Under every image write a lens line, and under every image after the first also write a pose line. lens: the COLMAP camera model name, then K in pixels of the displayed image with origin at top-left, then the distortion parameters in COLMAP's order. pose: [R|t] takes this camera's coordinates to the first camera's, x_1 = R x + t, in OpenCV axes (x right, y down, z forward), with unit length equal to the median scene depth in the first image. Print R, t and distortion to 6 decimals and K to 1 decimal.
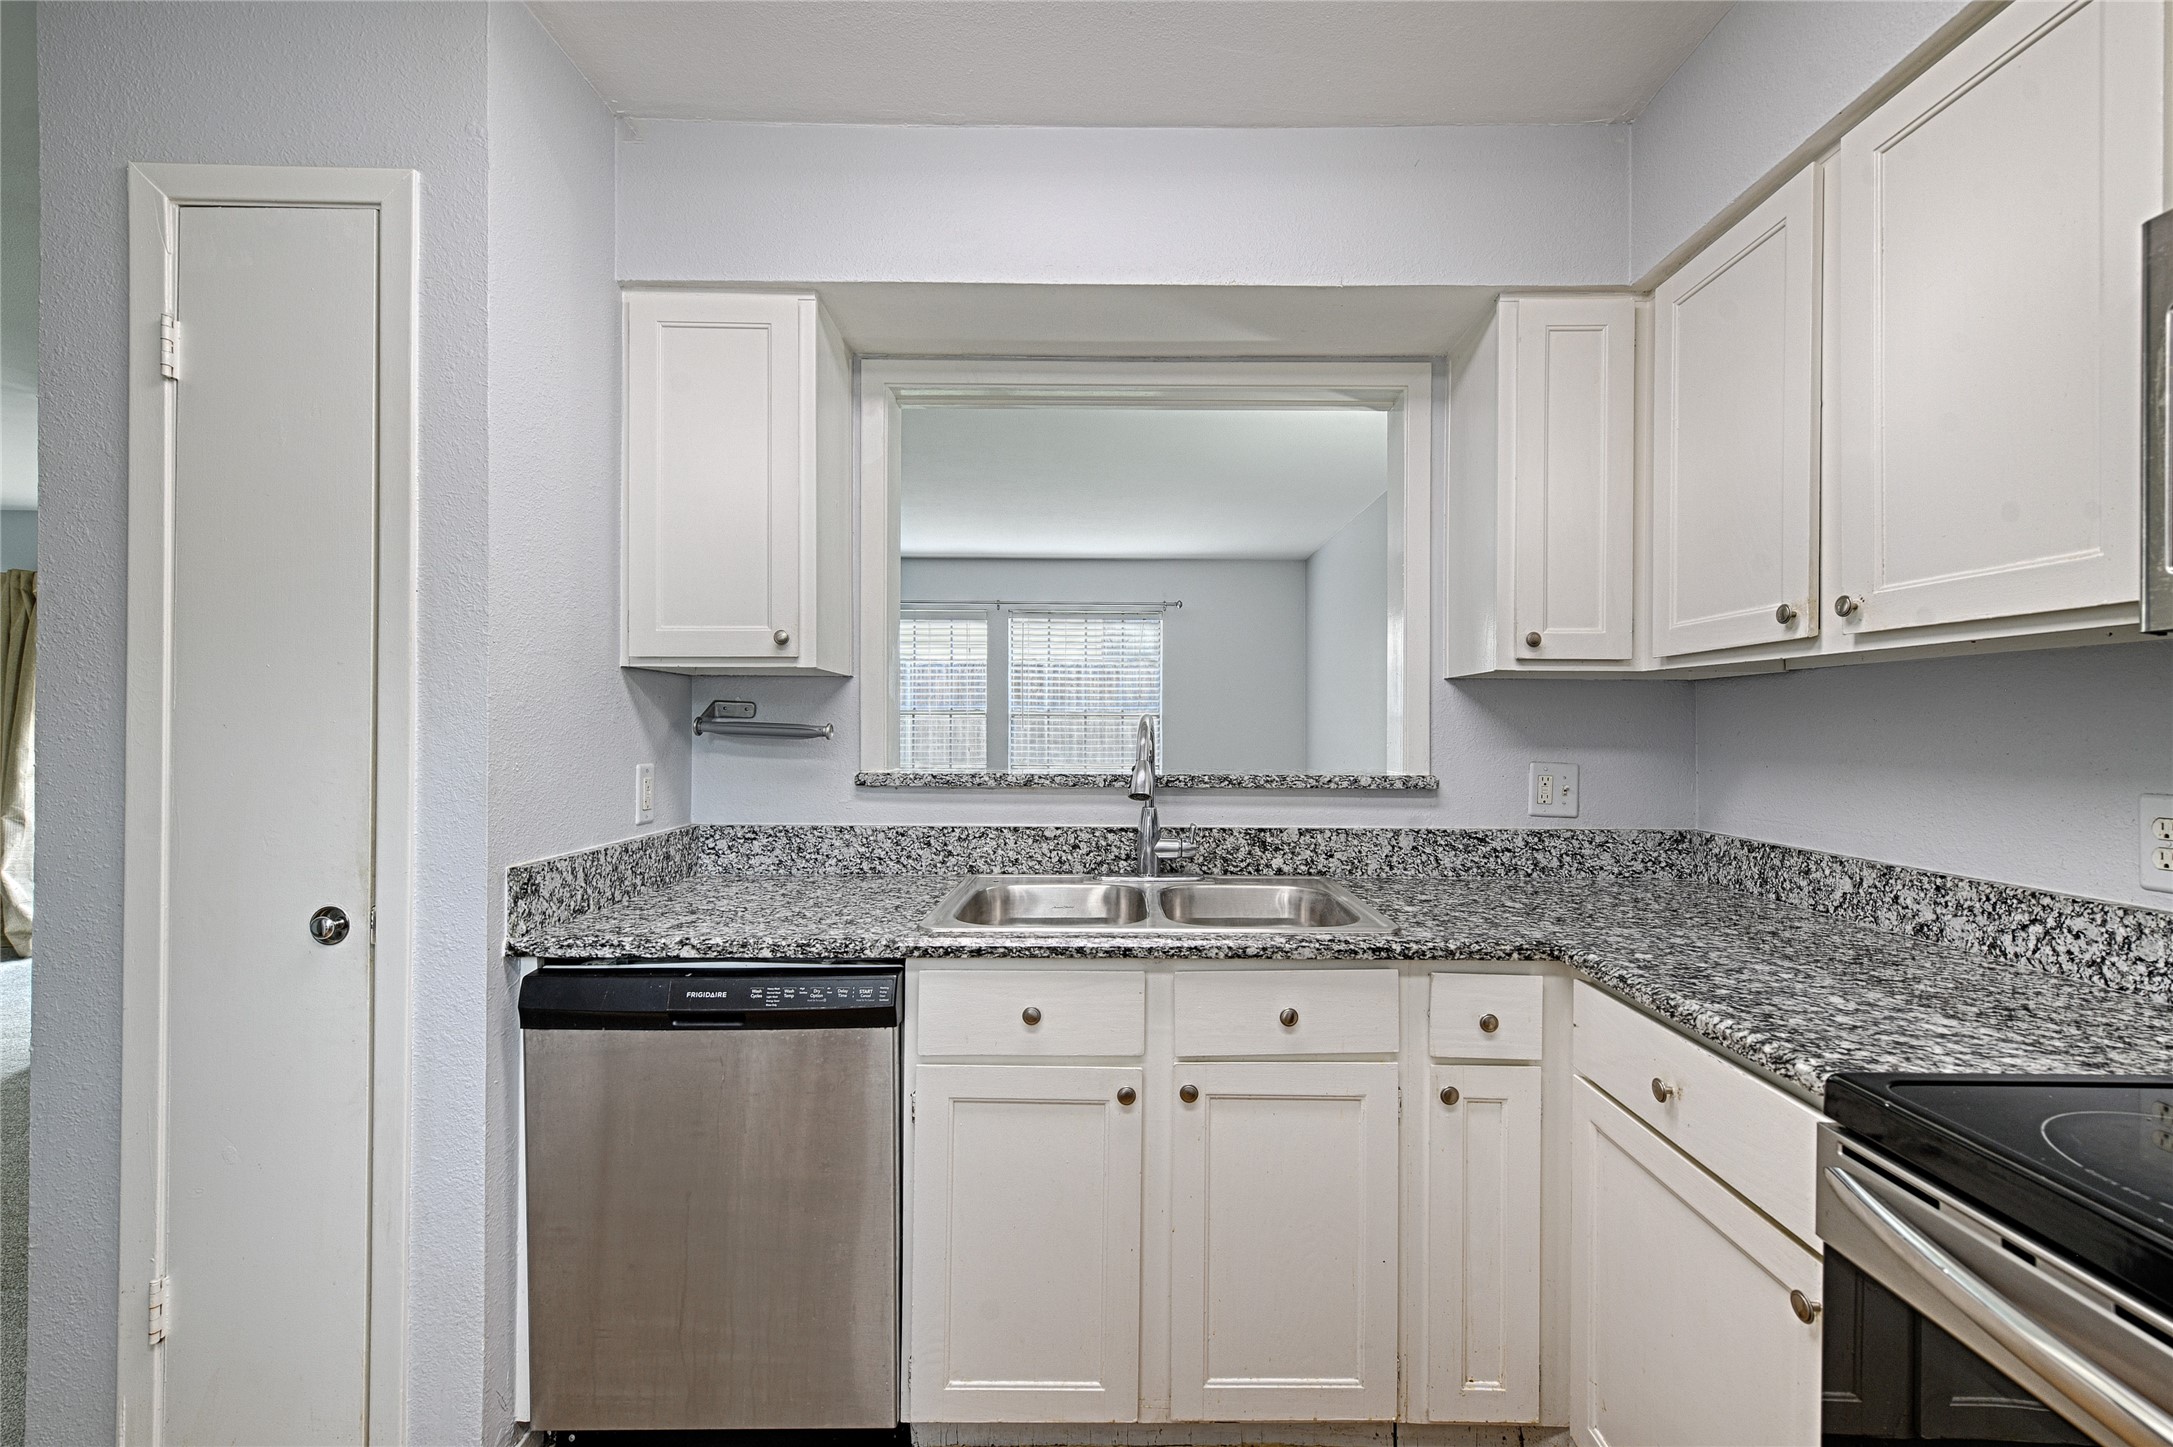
lens RADIAL K [[868.6, 0, 1093.3], [0, 868.6, 725.3], [0, 0, 1]] dist [0.003491, 0.000213]
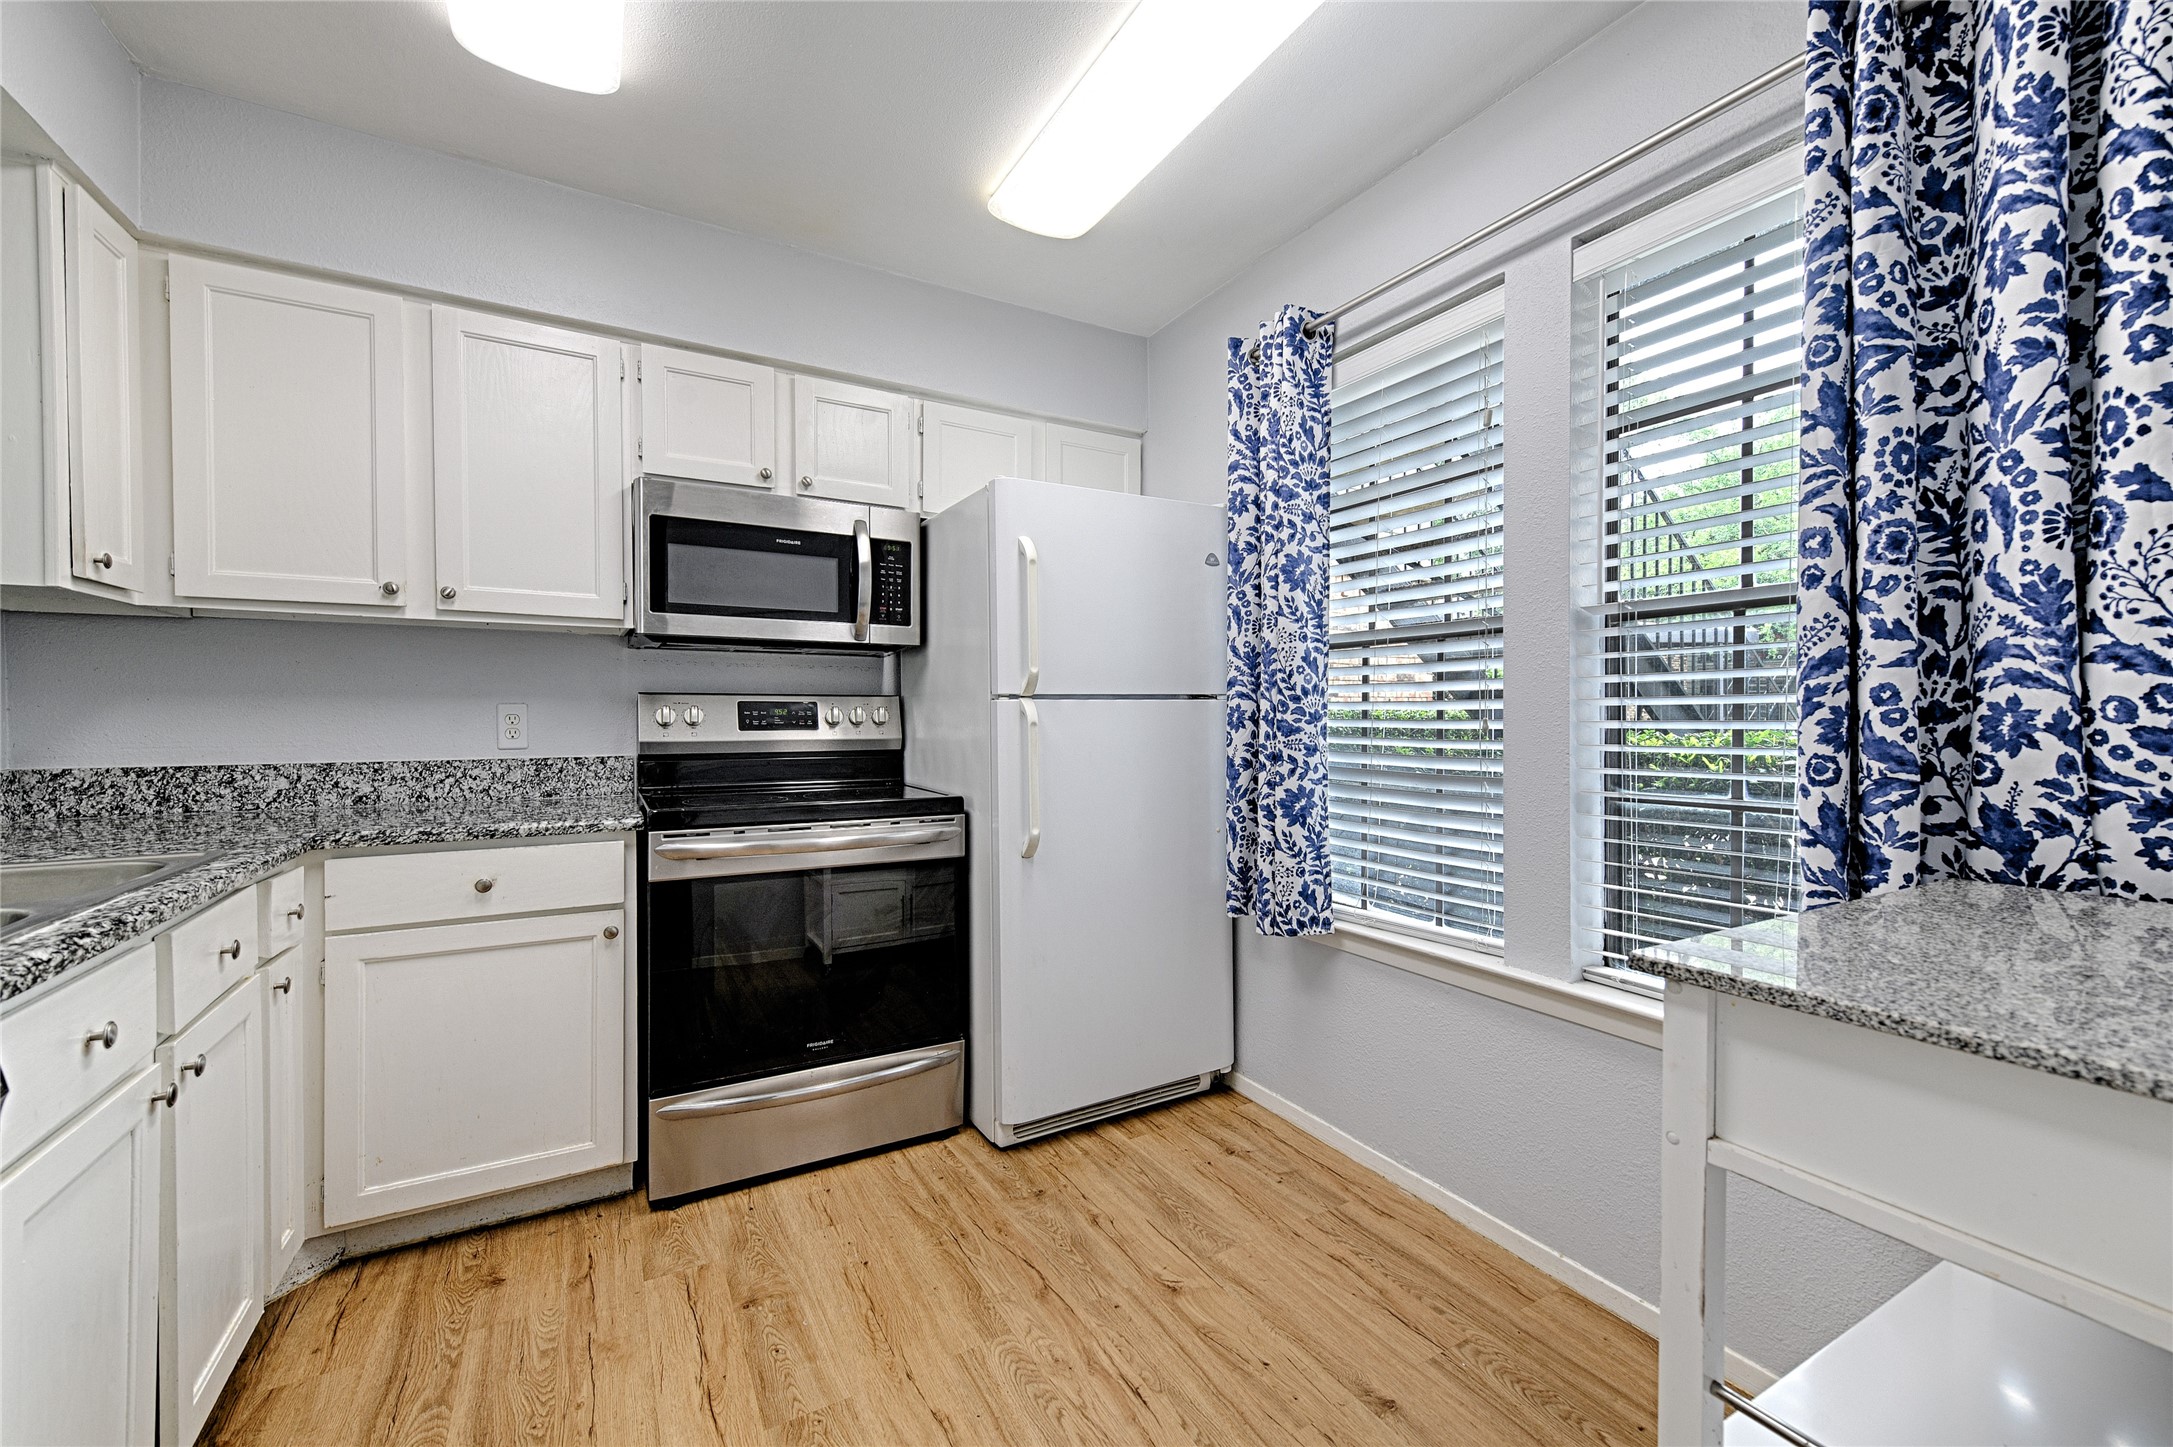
lens RADIAL K [[868.6, 0, 1082.6], [0, 868.6, 727.4], [0, 0, 1]] dist [0.003491, 0.000213]
pose [[-0.503368, -0.015783, 0.863928, -0.951682], [-0.005628, 0.999872, 0.014988, 0.071087], [-0.864054, 0.002682, -0.503392, 0.628113]]
